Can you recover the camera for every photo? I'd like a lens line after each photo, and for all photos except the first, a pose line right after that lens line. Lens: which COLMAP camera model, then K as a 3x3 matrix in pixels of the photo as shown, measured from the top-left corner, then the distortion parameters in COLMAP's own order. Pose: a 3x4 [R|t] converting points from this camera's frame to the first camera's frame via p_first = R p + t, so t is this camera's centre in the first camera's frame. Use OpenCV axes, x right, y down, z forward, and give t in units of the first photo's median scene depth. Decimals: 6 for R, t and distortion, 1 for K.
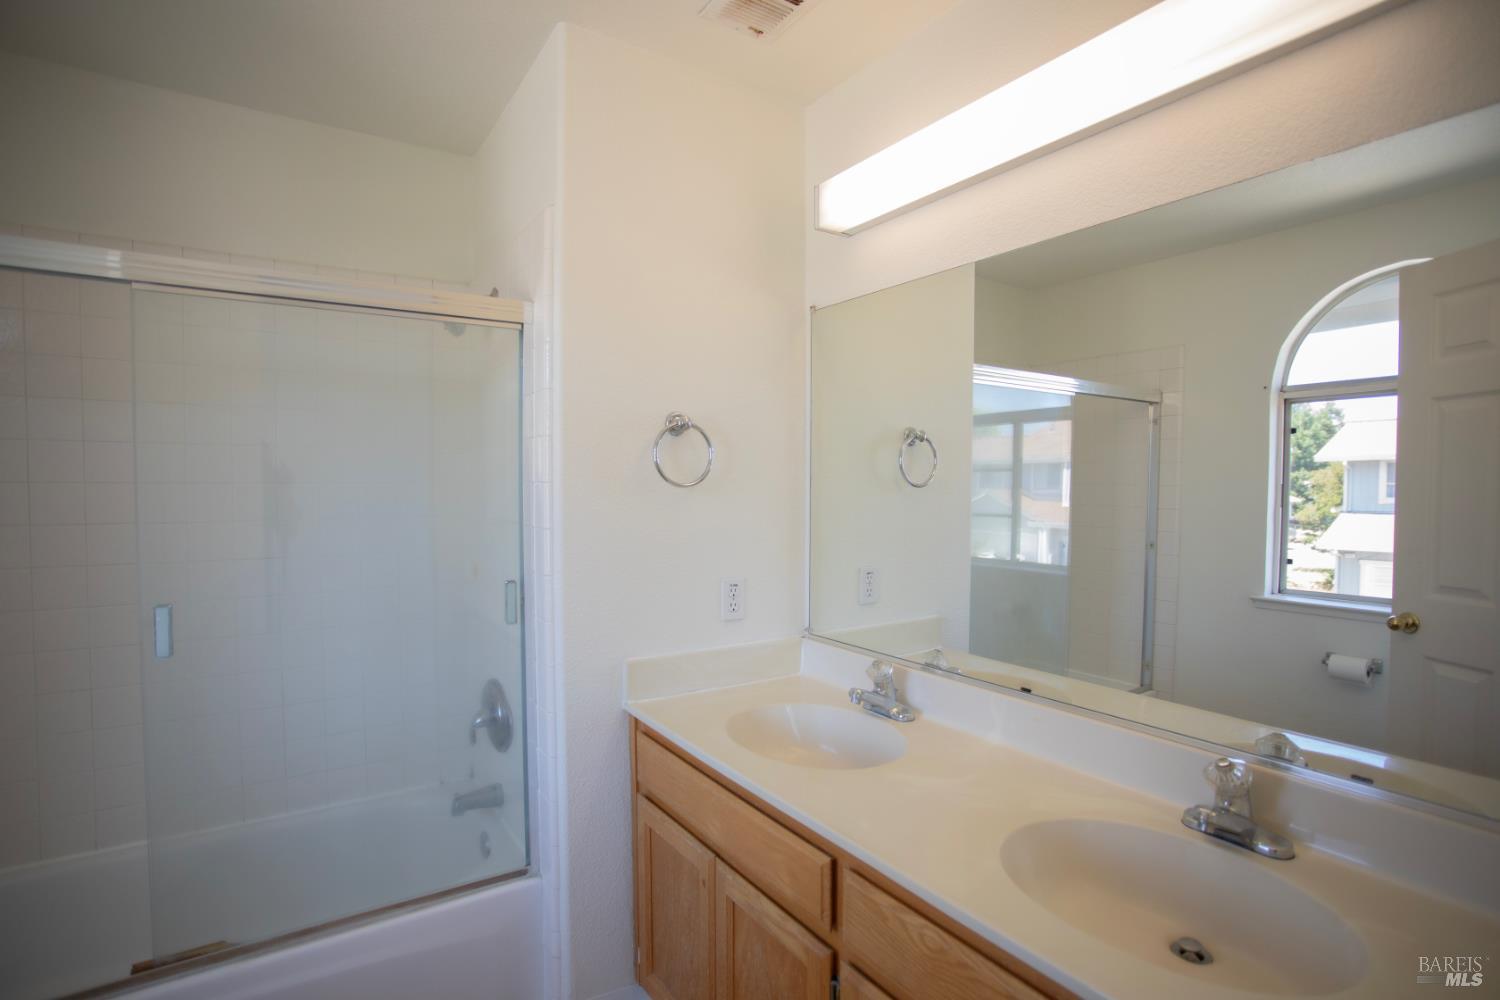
lens RADIAL K [[737.8, 0, 748.4], [0, 737.8, 501.3], [0, 0, 1]] dist [-0.059381, 0.022703]
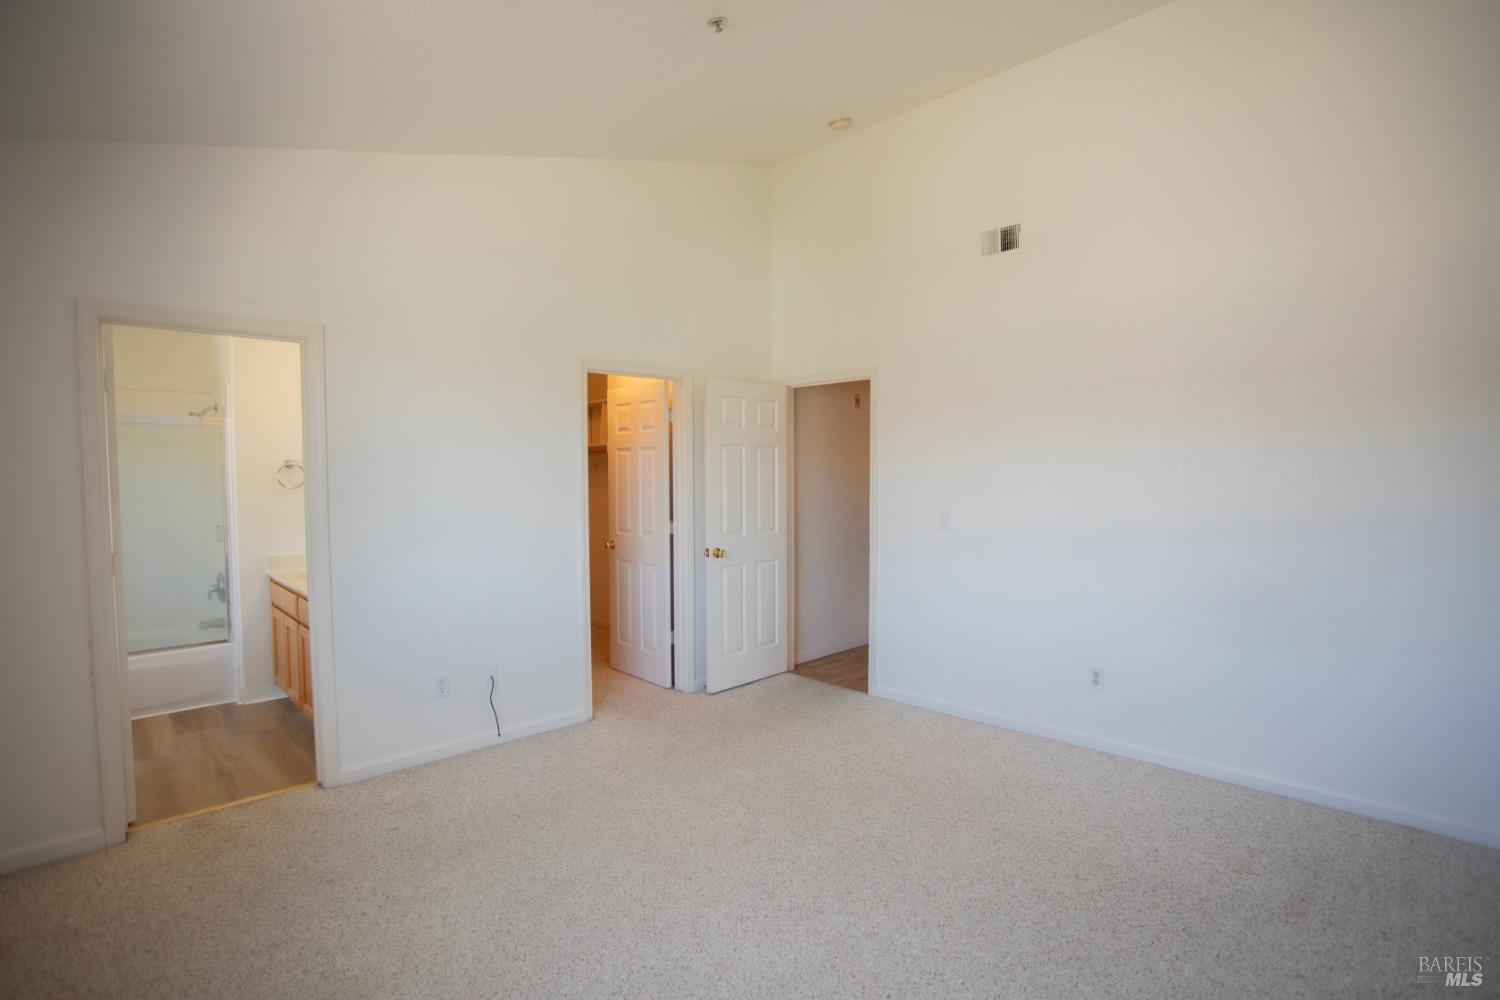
lens RADIAL K [[737.8, 0, 750.9], [0, 737.8, 499.8], [0, 0, 1]] dist [-0.059381, 0.022703]
pose [[0.982100, -0.012347, 0.187955, 1.032349], [0.008275, 0.999714, 0.022435, -0.025285], [-0.188178, -0.020478, 0.981921, -1.819371]]
